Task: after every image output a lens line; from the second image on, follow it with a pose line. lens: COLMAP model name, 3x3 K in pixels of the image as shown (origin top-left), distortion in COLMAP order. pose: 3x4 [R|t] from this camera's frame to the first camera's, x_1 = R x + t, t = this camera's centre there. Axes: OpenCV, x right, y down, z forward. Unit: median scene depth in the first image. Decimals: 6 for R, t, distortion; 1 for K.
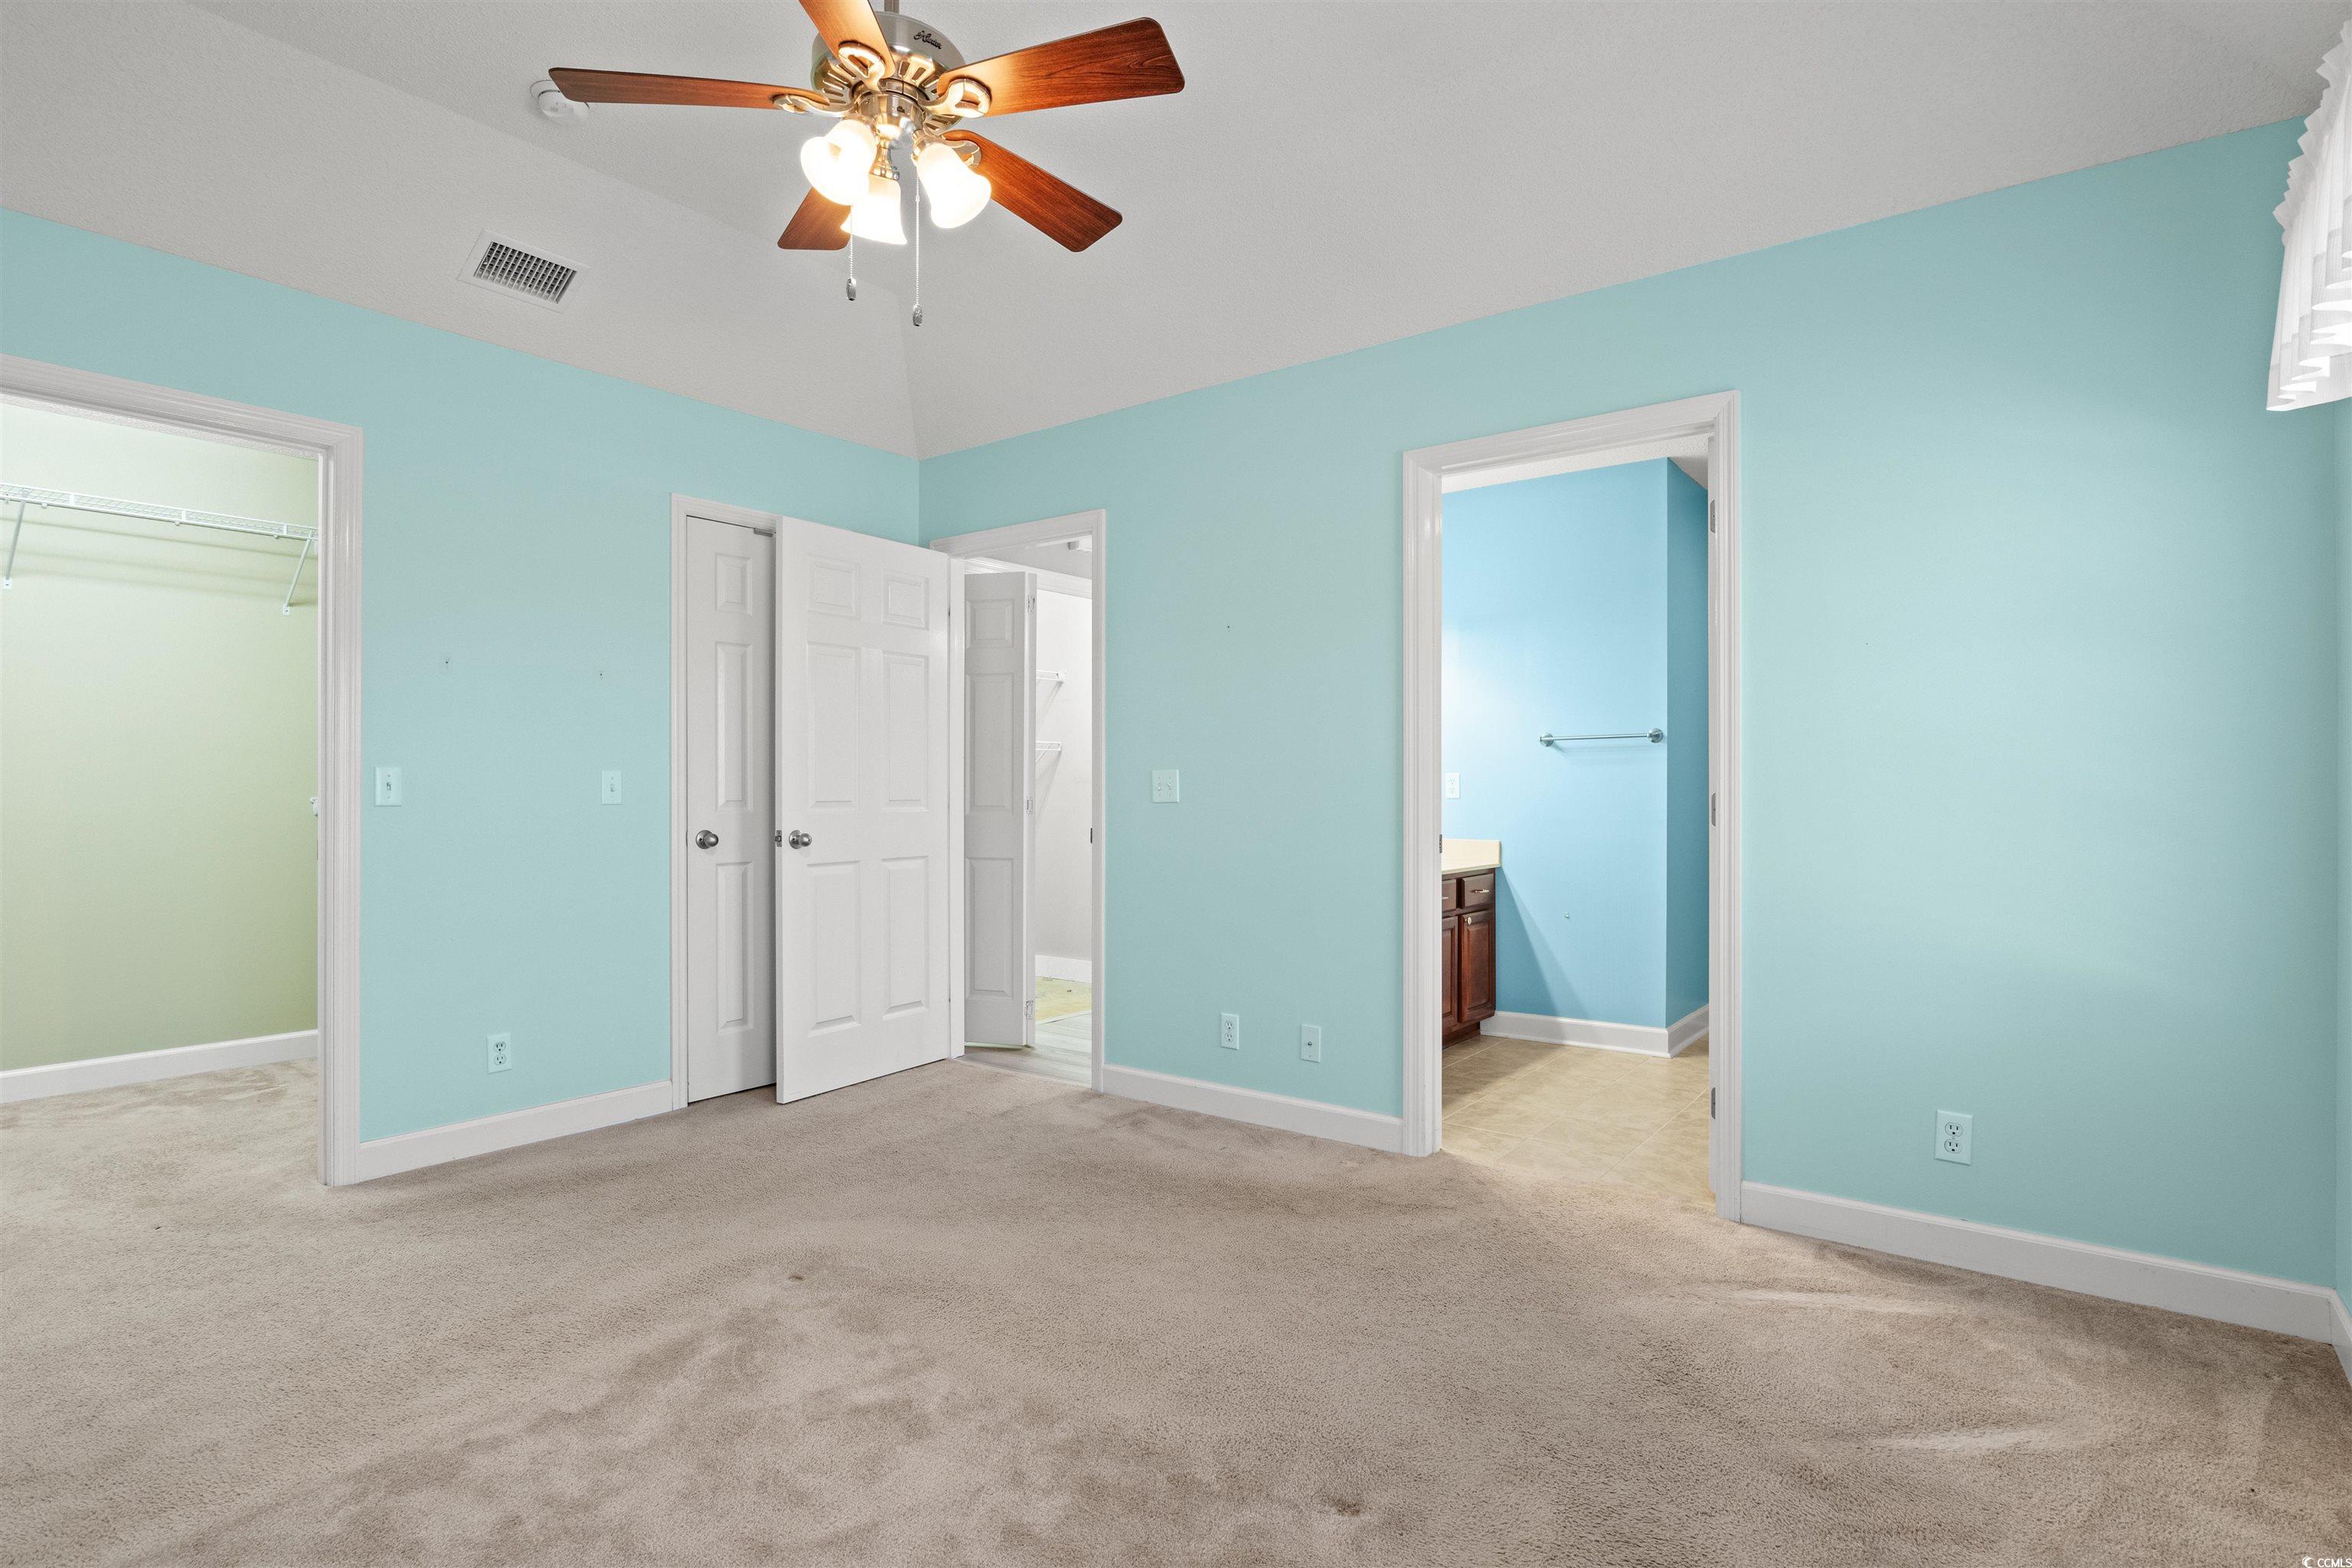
lens RADIAL K [[1188.4, 0, 1183.4], [0, 1188.4, 784.4], [0, 0, 1]] dist [-0.003790, -0.001844]
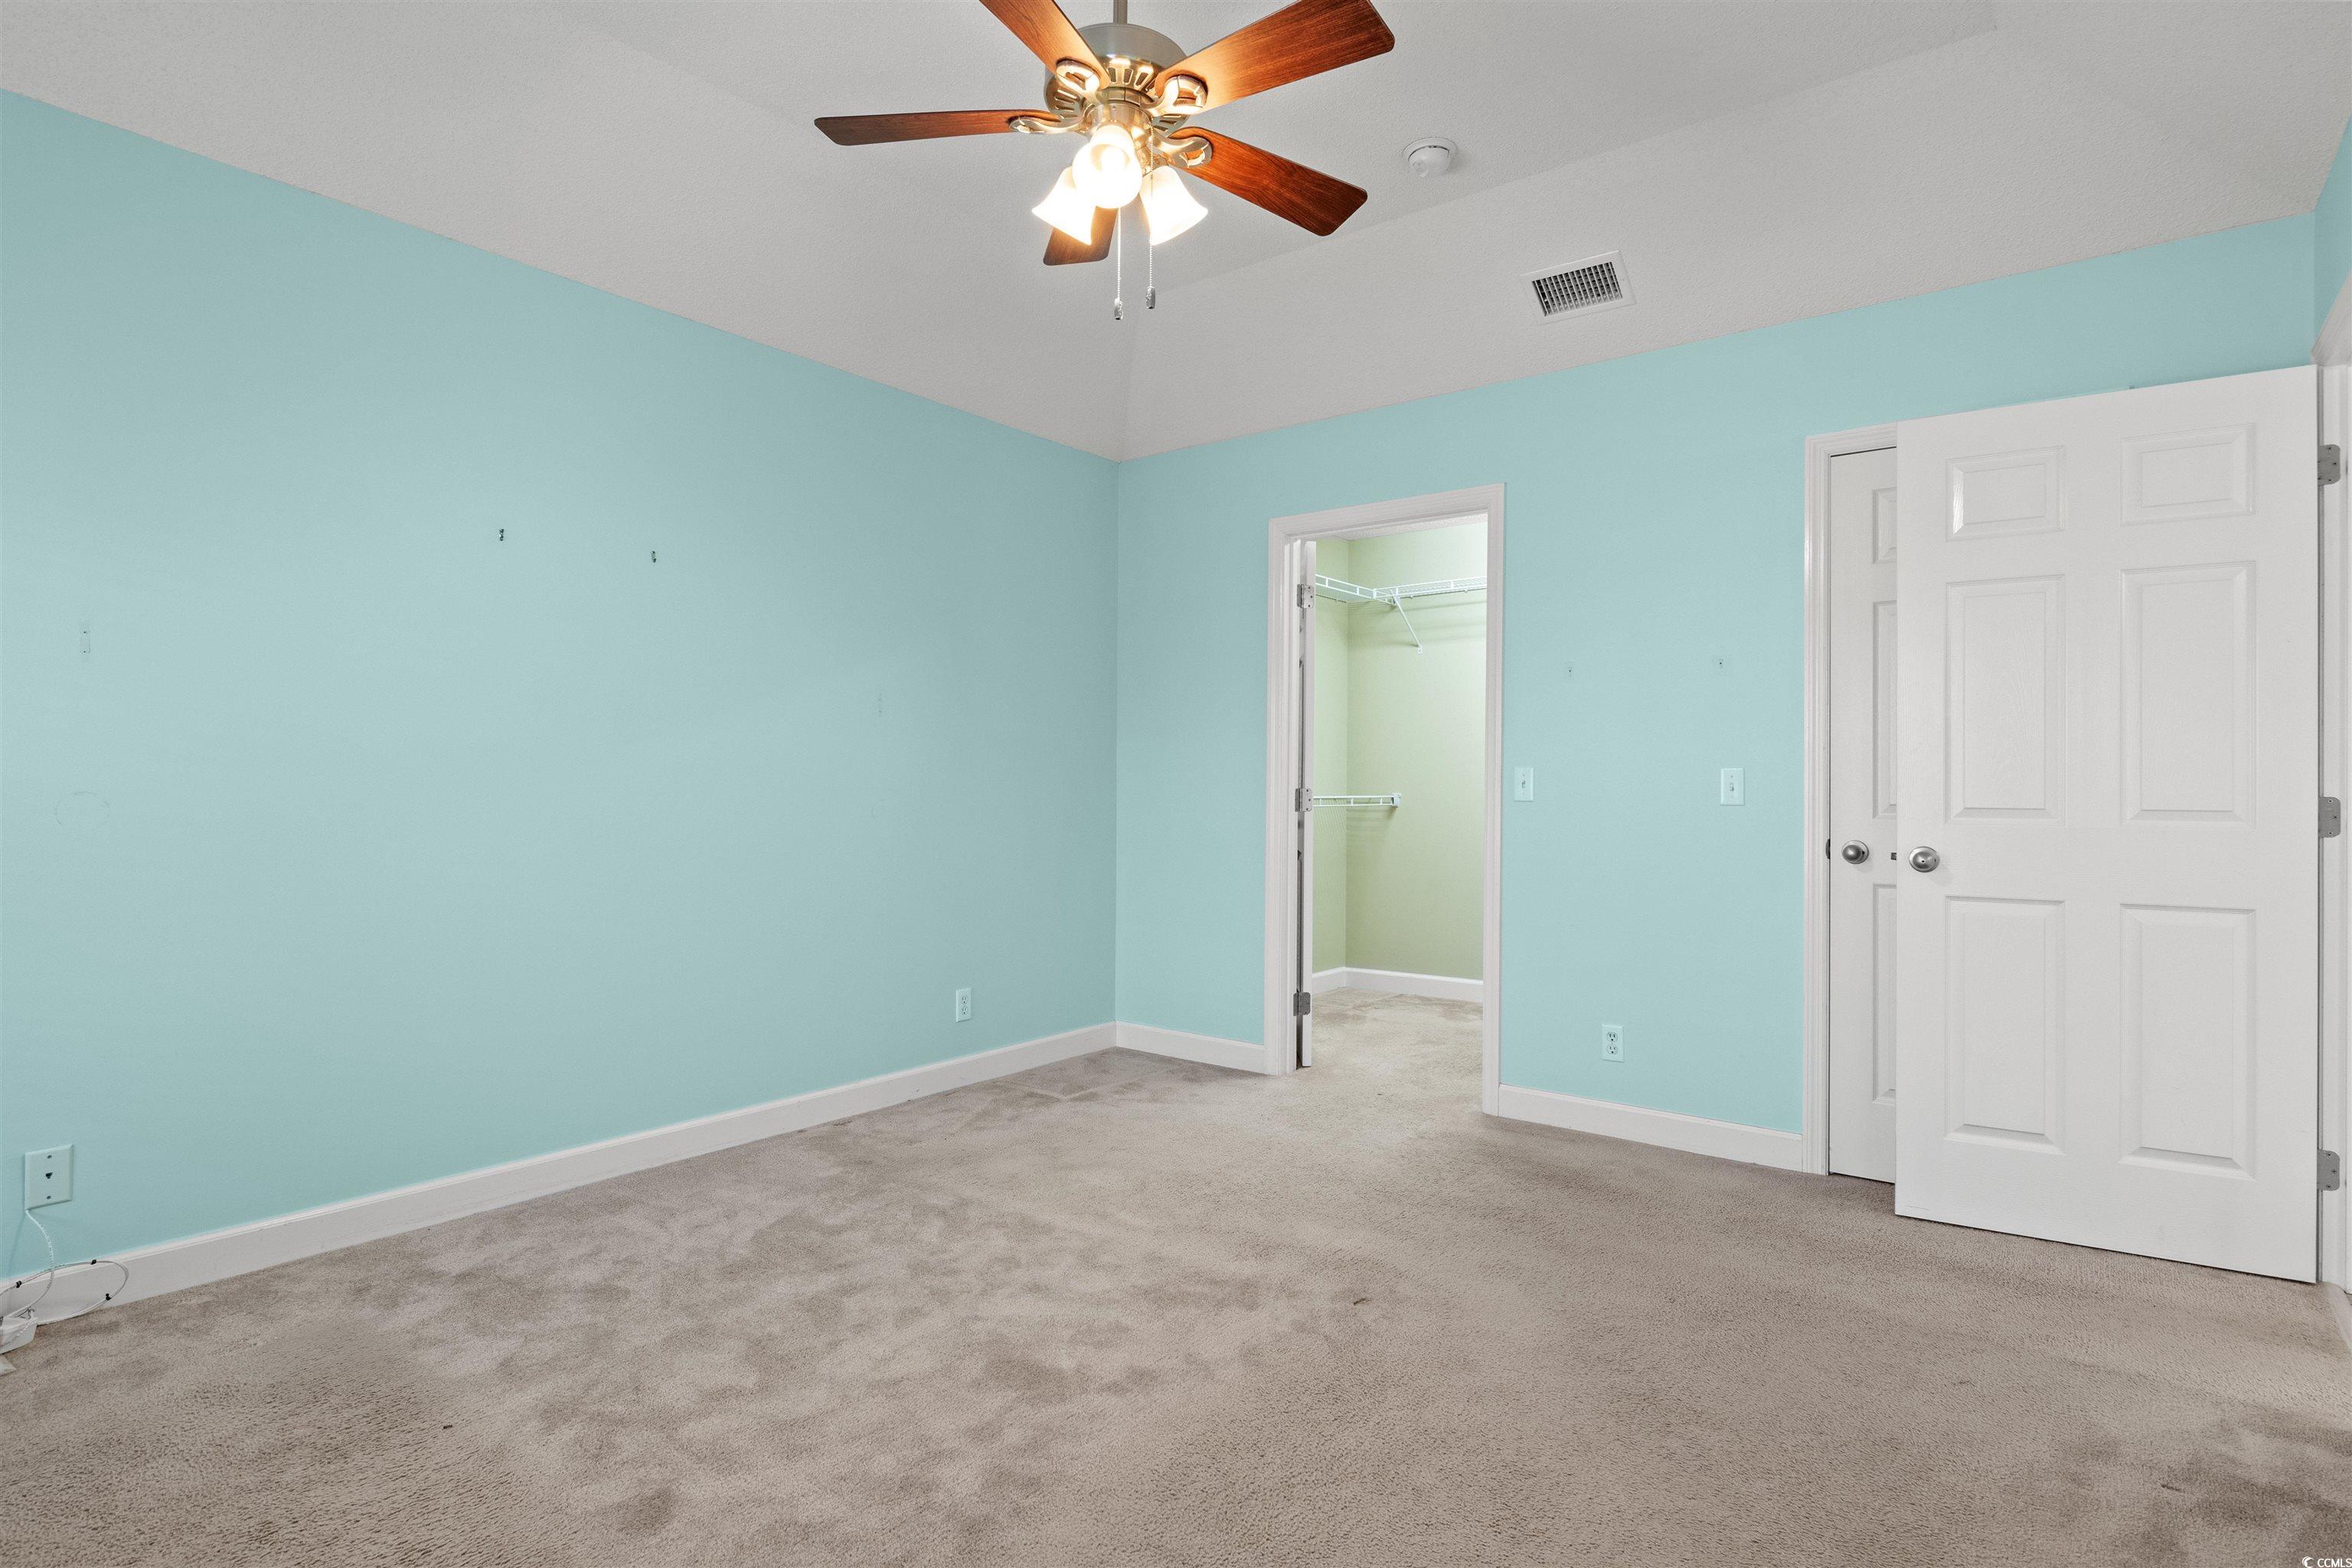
lens RADIAL K [[1188.4, 0, 1190.5], [0, 1188.4, 774.0], [0, 0, 1]] dist [-0.003790, -0.001844]
pose [[-0.006261, -0.009782, -0.999933, 0.491745], [-0.004468, 0.999942, -0.009755, 0.004617], [0.999970, 0.004406, -0.006304, 0.682290]]
